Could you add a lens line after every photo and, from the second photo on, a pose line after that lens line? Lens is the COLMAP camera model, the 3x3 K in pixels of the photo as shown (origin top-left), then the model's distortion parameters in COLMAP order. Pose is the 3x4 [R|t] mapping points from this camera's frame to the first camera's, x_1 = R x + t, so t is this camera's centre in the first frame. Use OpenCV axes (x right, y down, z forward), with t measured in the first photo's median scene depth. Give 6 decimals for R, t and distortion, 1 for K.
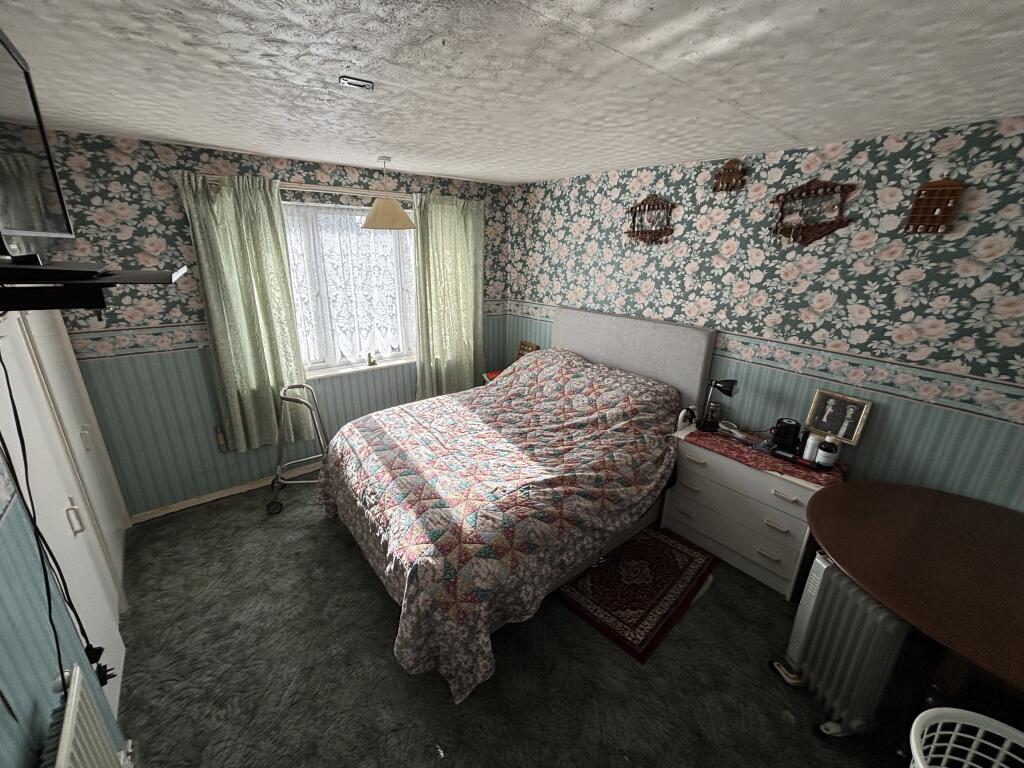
lens RADIAL K [[409.3, 0, 510.5], [0, 409.3, 380.9], [0, 0, 1]] dist [0.000526, -0.000656]
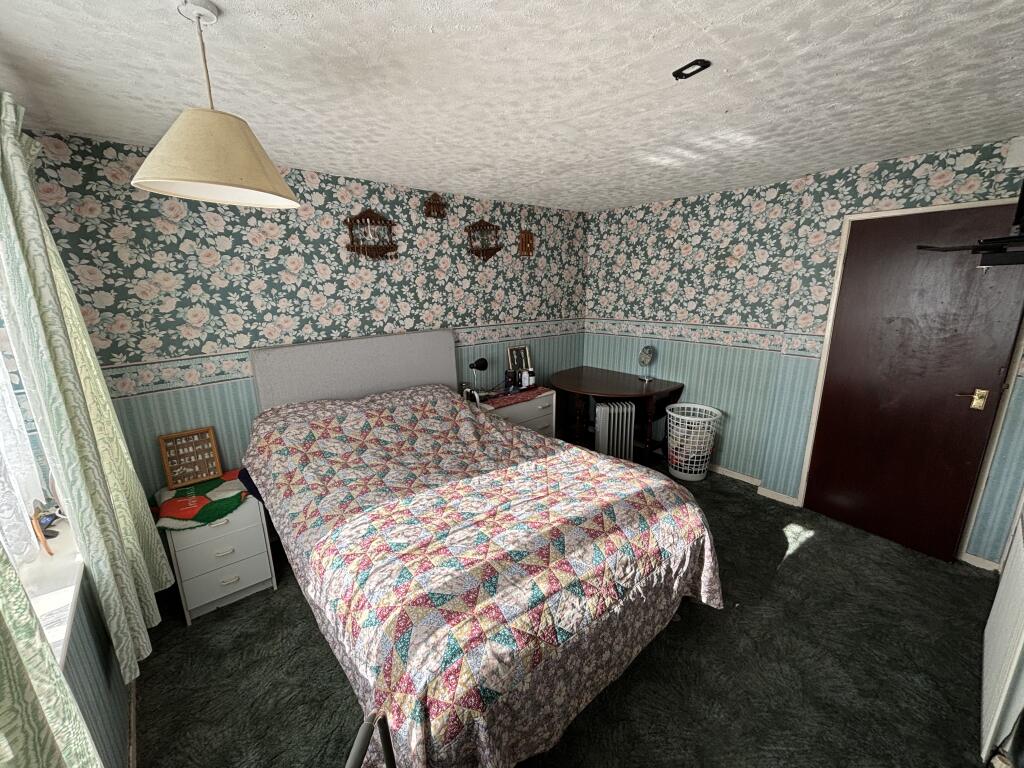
lens RADIAL K [[408.0, 0, 509.5], [0, 408.0, 387.7], [0, 0, 1]] dist [-0.000900, -0.000300]
pose [[-0.008452, -0.295949, 0.955166, -0.752971], [0.307668, 0.908094, 0.284087, -0.256910], [-0.951456, 0.296275, 0.083379, 0.772294]]
